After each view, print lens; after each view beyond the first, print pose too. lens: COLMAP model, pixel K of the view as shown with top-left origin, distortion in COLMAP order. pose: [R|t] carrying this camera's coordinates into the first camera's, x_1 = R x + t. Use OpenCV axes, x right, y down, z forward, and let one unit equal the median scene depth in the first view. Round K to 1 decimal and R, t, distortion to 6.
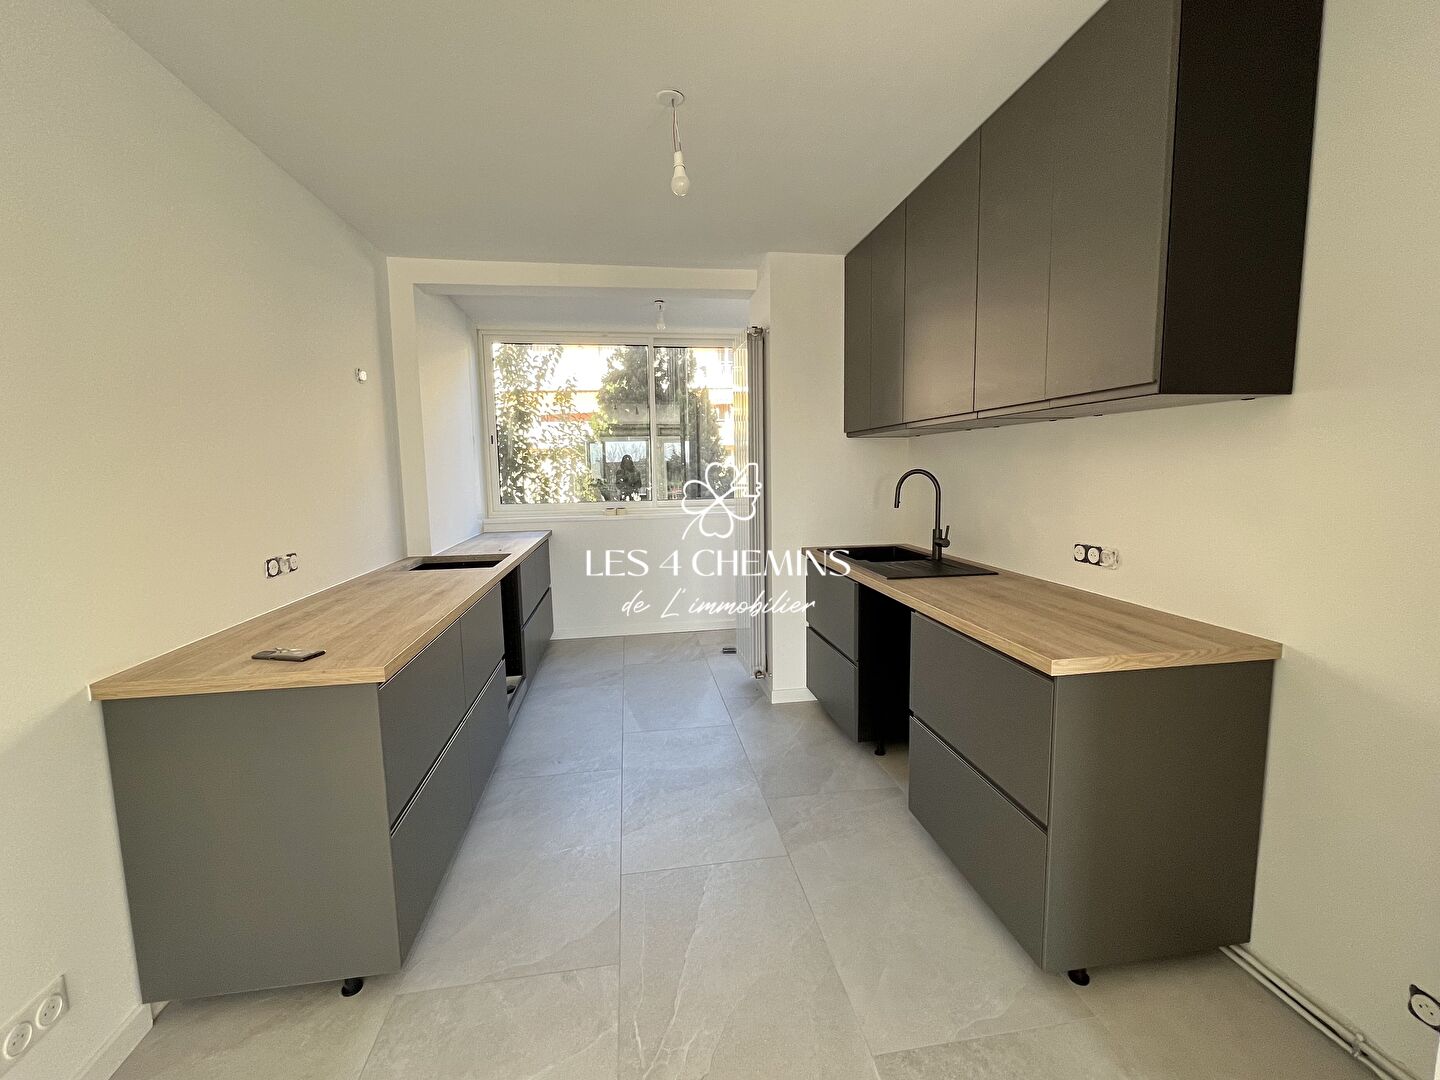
lens RADIAL K [[627.9, 0, 720.1], [0, 627.9, 538.1], [0, 0, 1]] dist [0.000685, 0.000021]
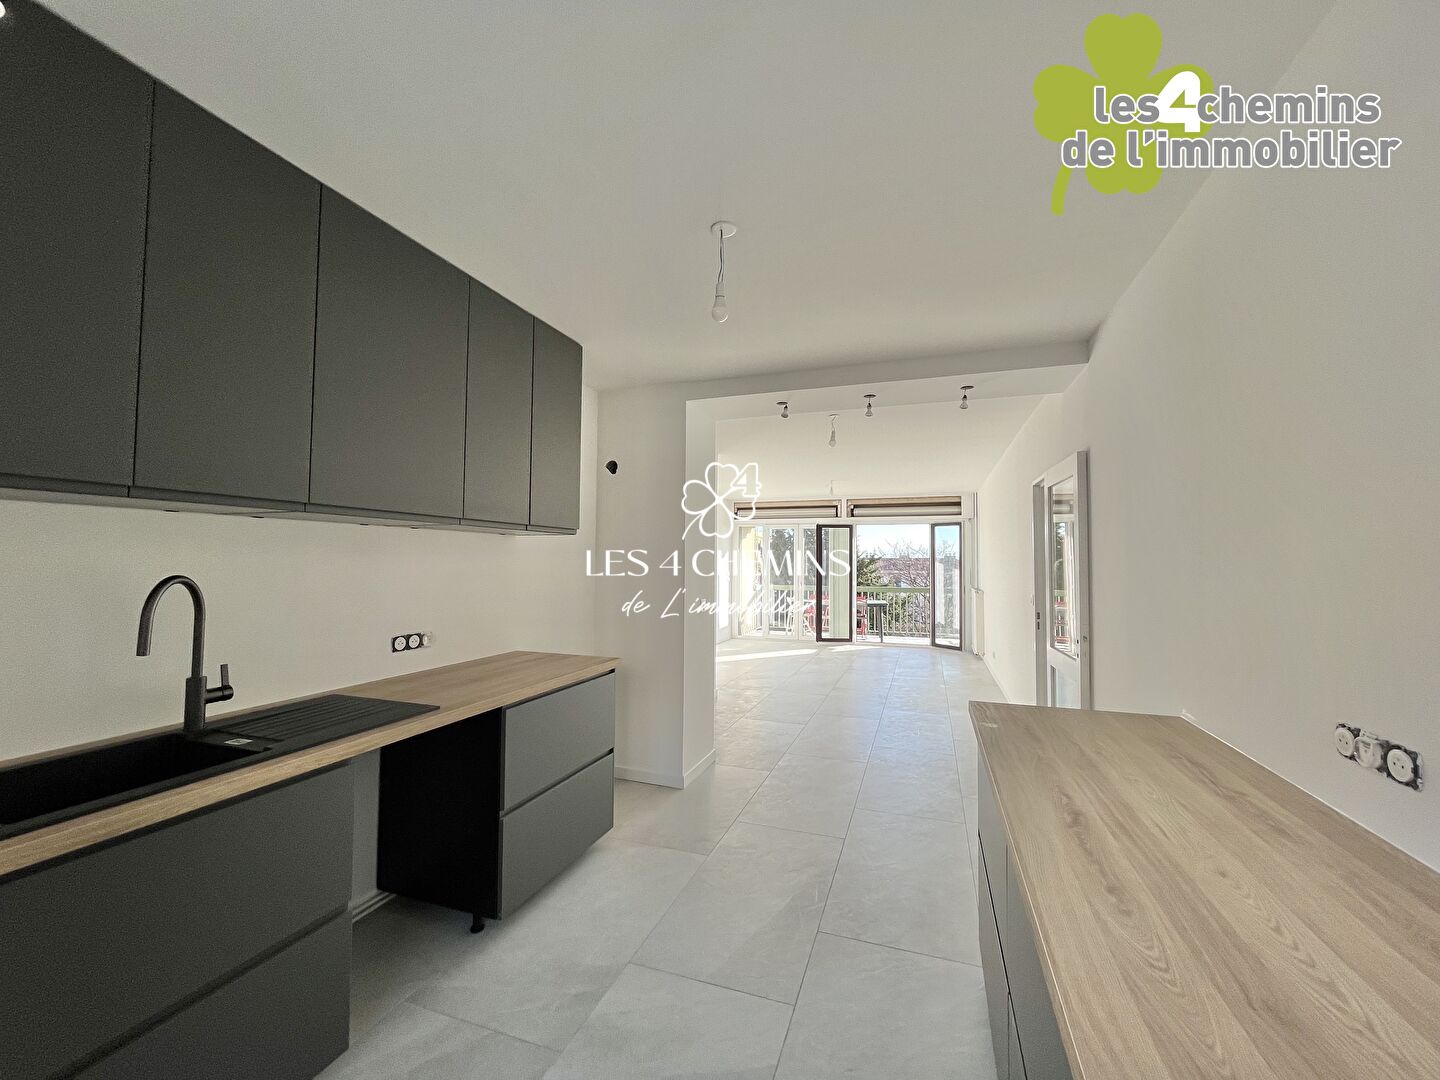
lens RADIAL K [[585.3, 0, 716.9], [0, 585.3, 541.4], [0, 0, 1]] dist [-0.001199, -0.000386]
pose [[-0.893827, 0.045677, 0.446079, -0.331656], [0.076485, 0.995750, 0.051295, -0.132260], [-0.441841, 0.079967, -0.893522, 1.281461]]
